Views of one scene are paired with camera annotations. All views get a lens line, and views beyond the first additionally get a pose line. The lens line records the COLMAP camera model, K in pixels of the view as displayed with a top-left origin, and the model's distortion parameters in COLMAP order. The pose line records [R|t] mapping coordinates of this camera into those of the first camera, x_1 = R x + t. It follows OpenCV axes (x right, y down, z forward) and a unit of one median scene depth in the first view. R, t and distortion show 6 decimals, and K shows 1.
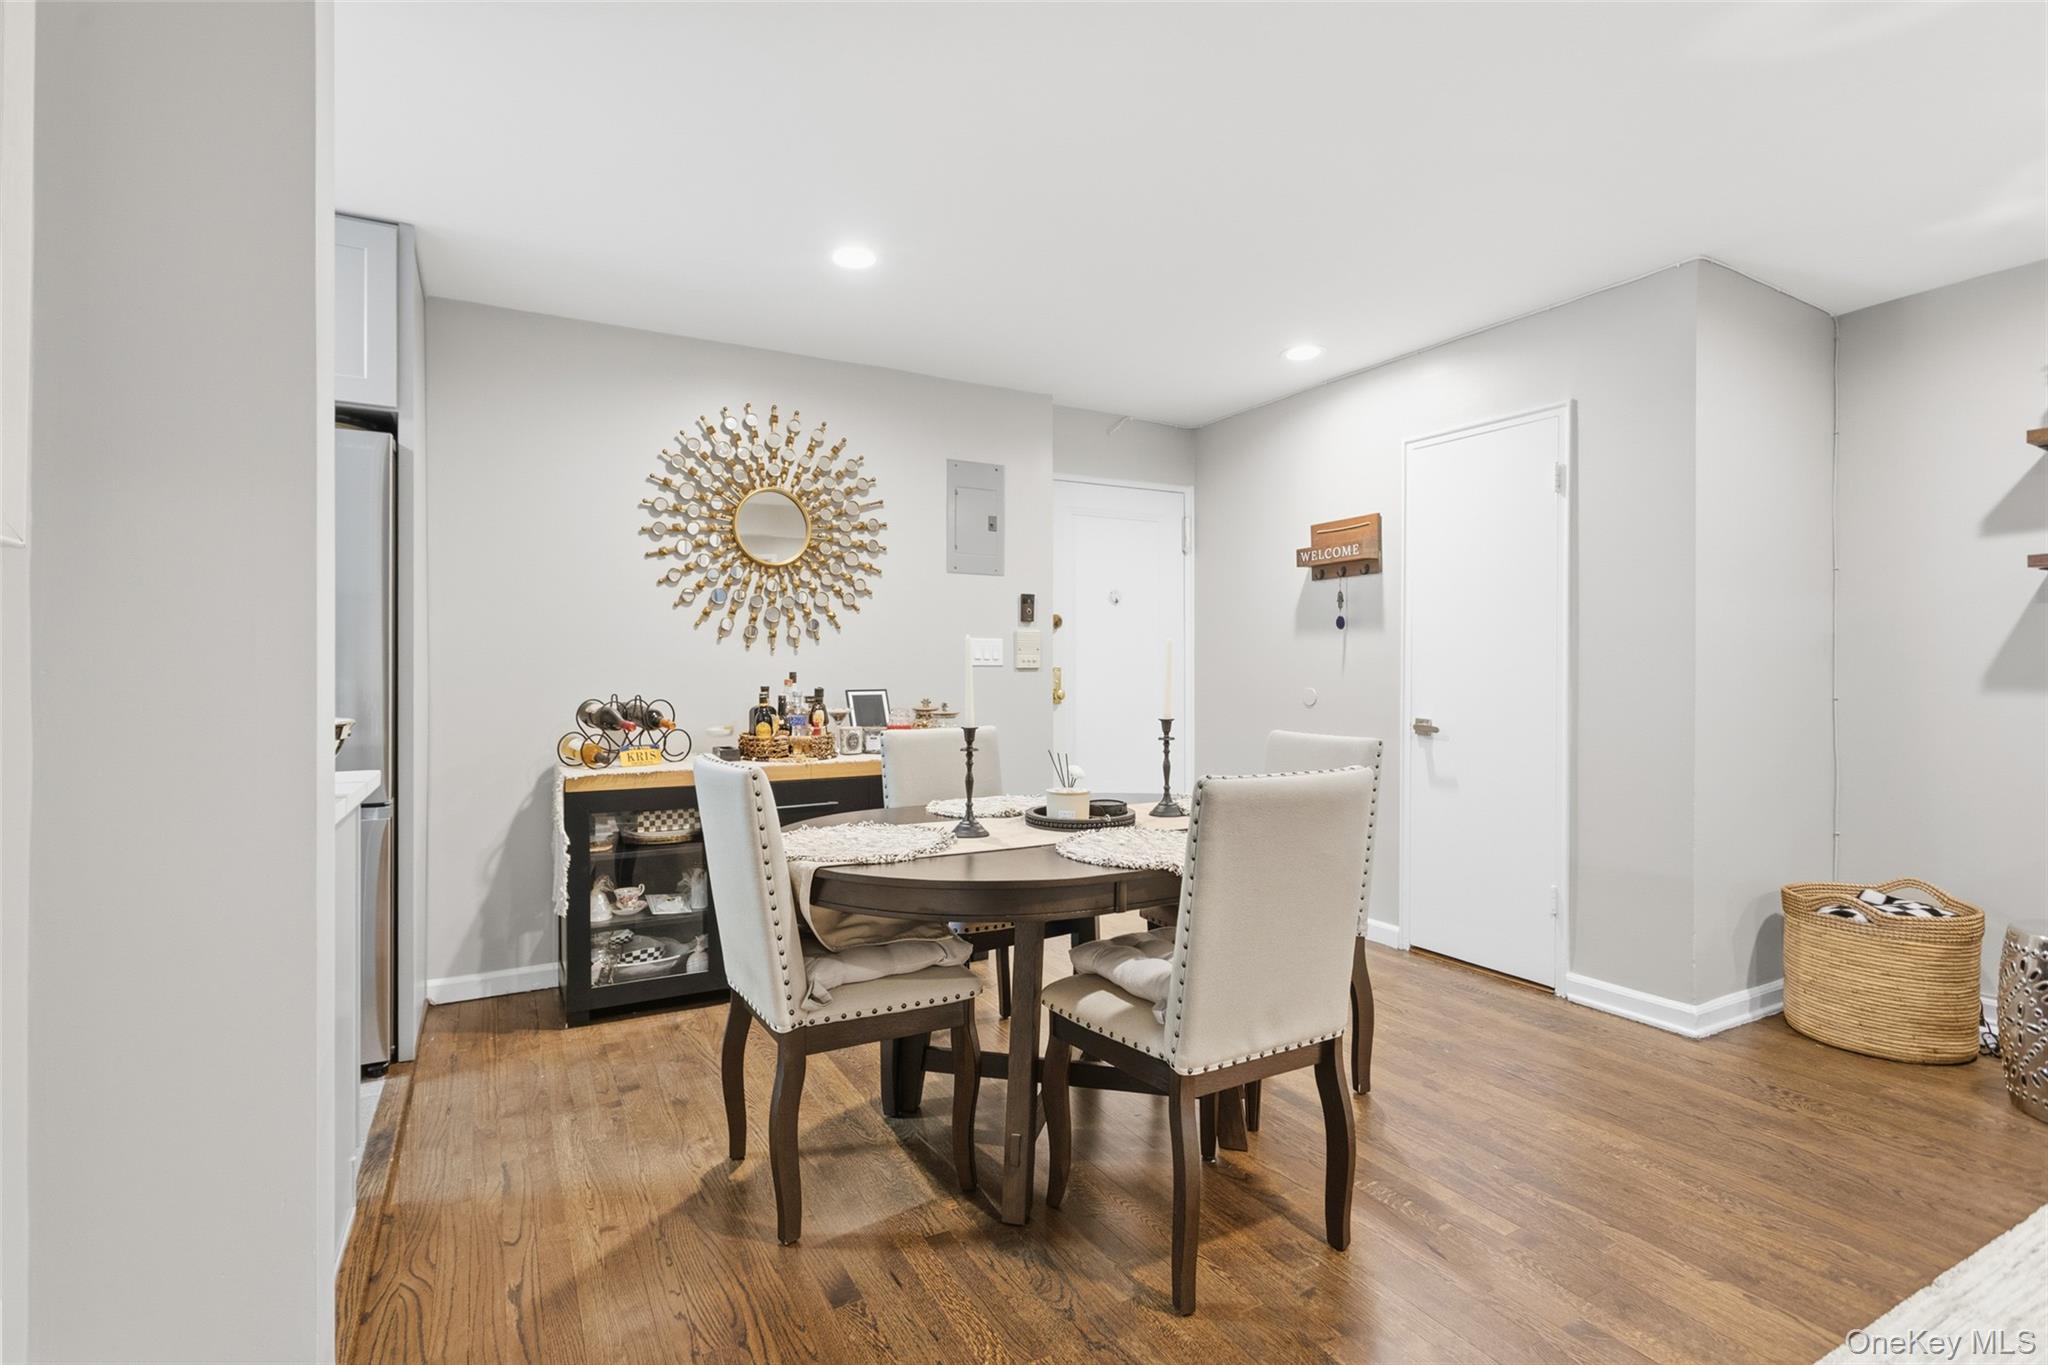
lens RADIAL K [[972.5, 0, 1015.3], [0, 972.5, 668.7], [0, 0, 1]] dist [0.001374, 0.000326]
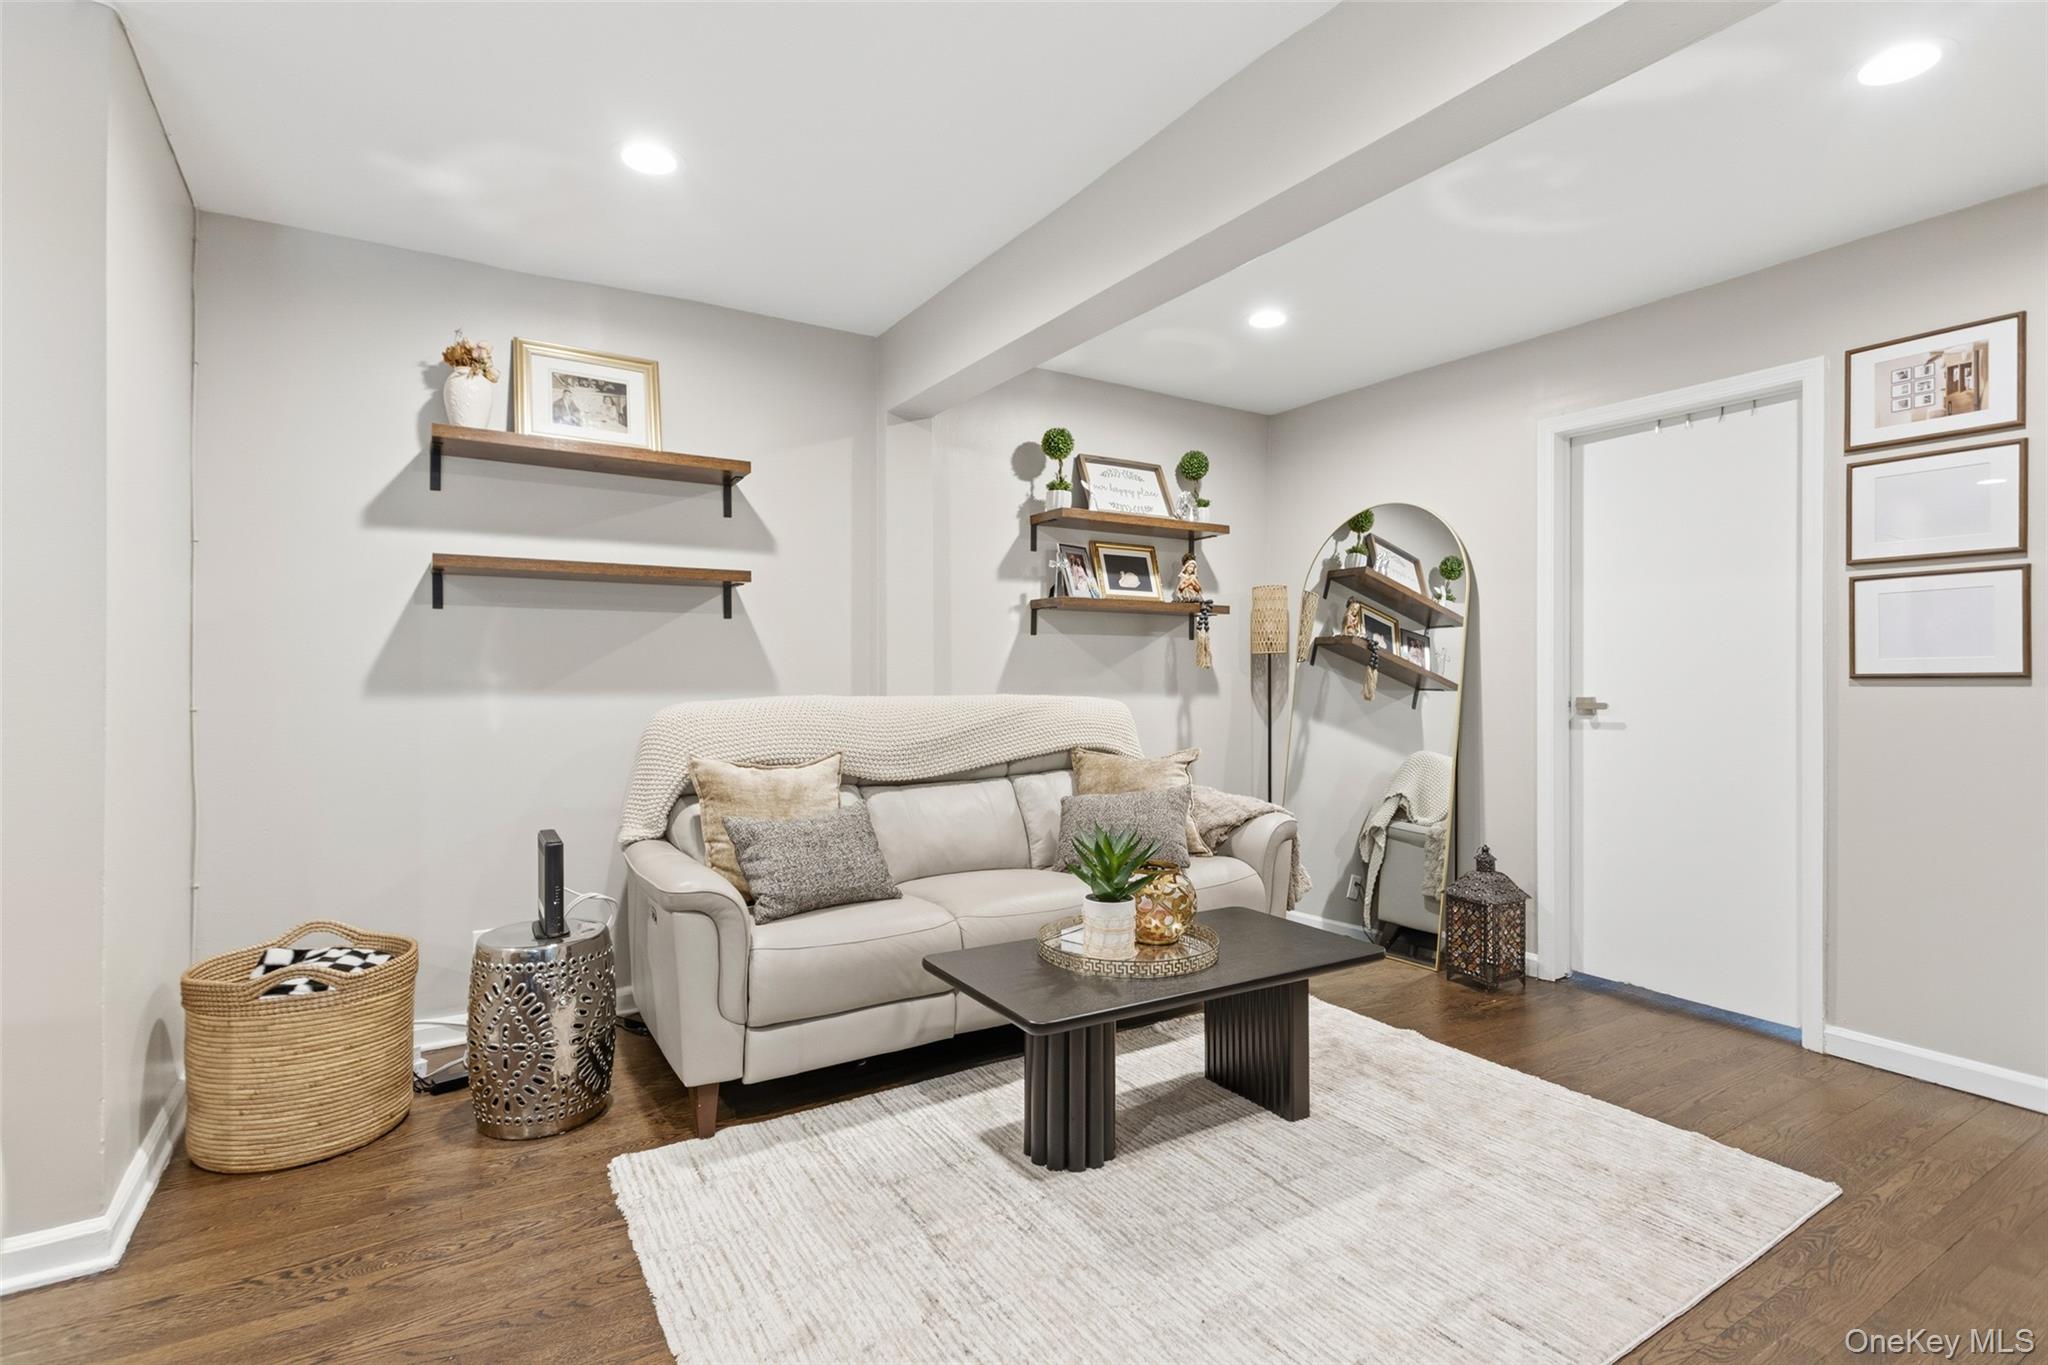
lens RADIAL K [[972.6, 0, 1030.1], [0, 972.6, 679.5], [0, 0, 1]] dist [-0.004119, 0.001986]
pose [[-0.056723, -0.003655, 0.998383, 0.040745], [-0.003255, 0.999989, 0.003476, 0.001541], [-0.998385, -0.003053, -0.056734, 0.351566]]
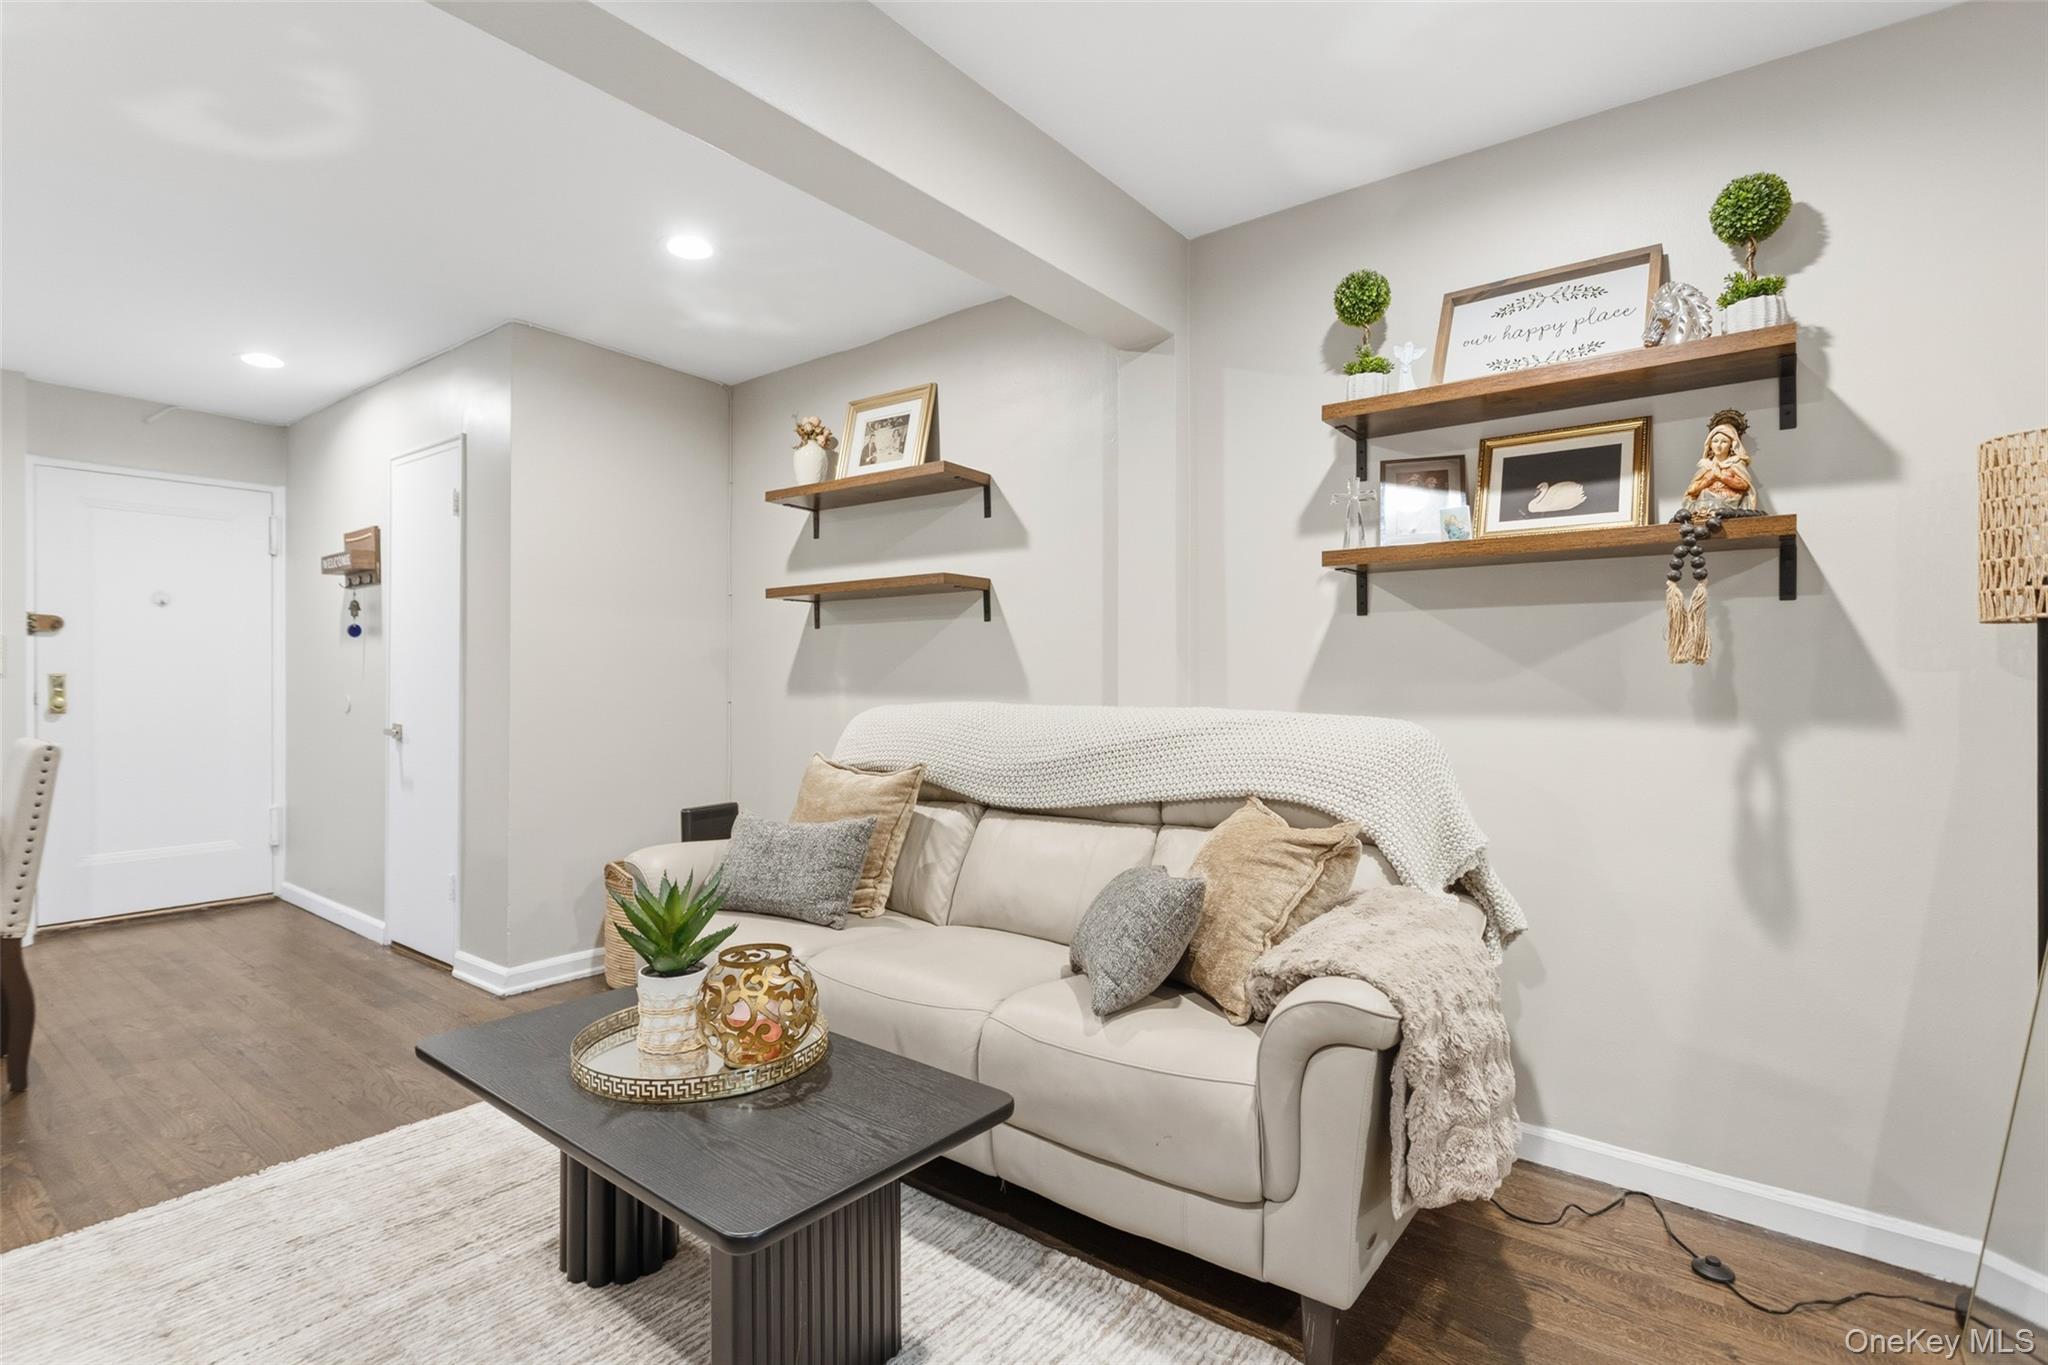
lens RADIAL K [[990.1, 0, 1013.0], [0, 990.1, 679.4], [0, 0, 1]] dist [0.000187, 0.001290]
pose [[0.921380, 0.001857, 0.388658, 0.626712], [-0.002824, 0.999994, 0.001917, -0.000465], [-0.388652, -0.002864, 0.921380, -0.248926]]
